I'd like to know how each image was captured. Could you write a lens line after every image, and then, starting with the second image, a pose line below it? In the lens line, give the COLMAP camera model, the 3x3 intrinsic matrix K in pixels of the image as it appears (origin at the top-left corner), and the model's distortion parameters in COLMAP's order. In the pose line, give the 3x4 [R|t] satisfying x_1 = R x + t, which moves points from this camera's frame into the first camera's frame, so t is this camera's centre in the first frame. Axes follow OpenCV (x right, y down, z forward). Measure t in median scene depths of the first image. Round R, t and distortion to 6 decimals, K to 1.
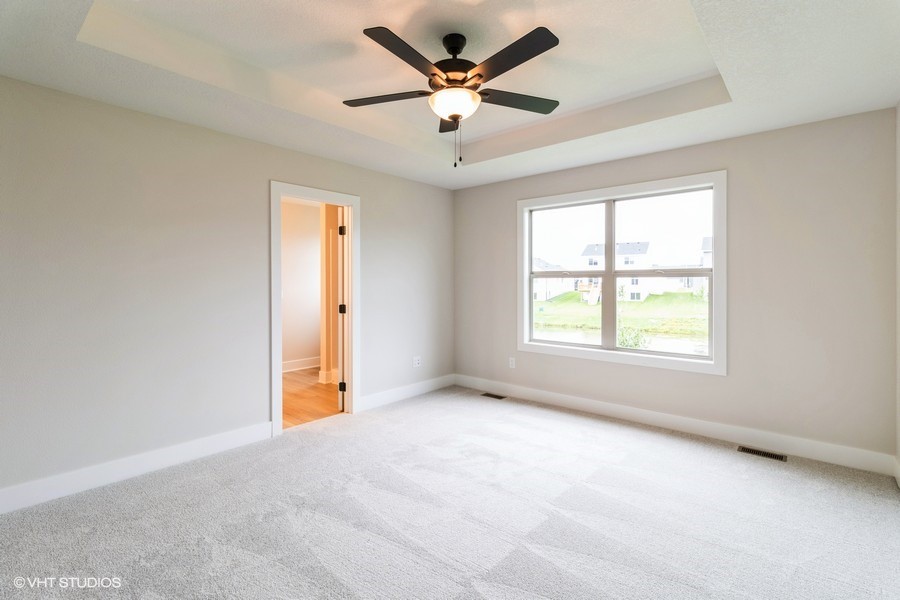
lens RADIAL K [[419.9, 0, 451.4], [0, 419.9, 290.7], [0, 0, 1]] dist [0.001018, 0.000036]
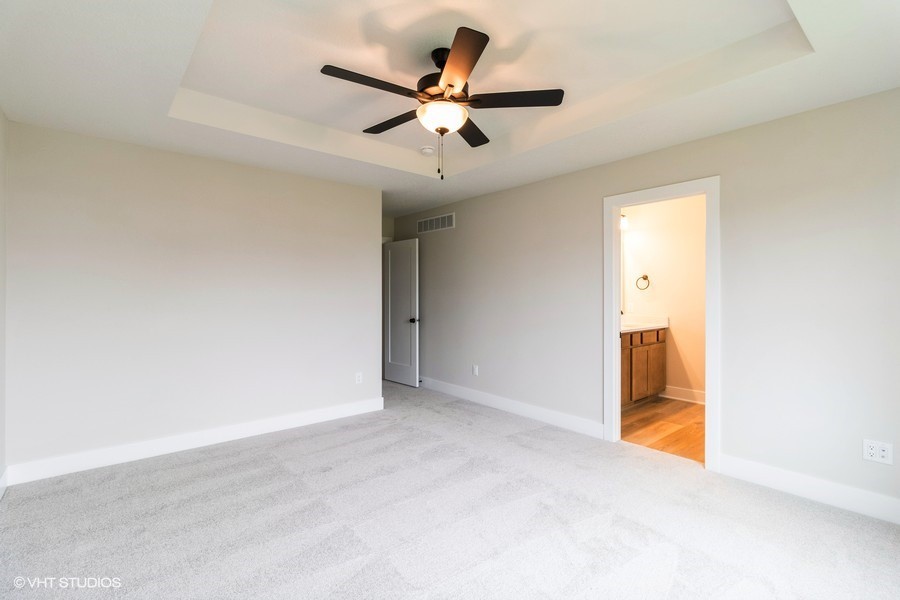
lens RADIAL K [[399.3, 0, 450.0], [0, 399.3, 300.0], [0, 0, 1]] dist [0.000760, 0.000220]
pose [[-0.133200, 0.012195, -0.991014, 0.725659], [-0.026844, 0.999513, 0.015908, -0.008679], [0.990726, 0.028722, -0.132808, 0.878063]]
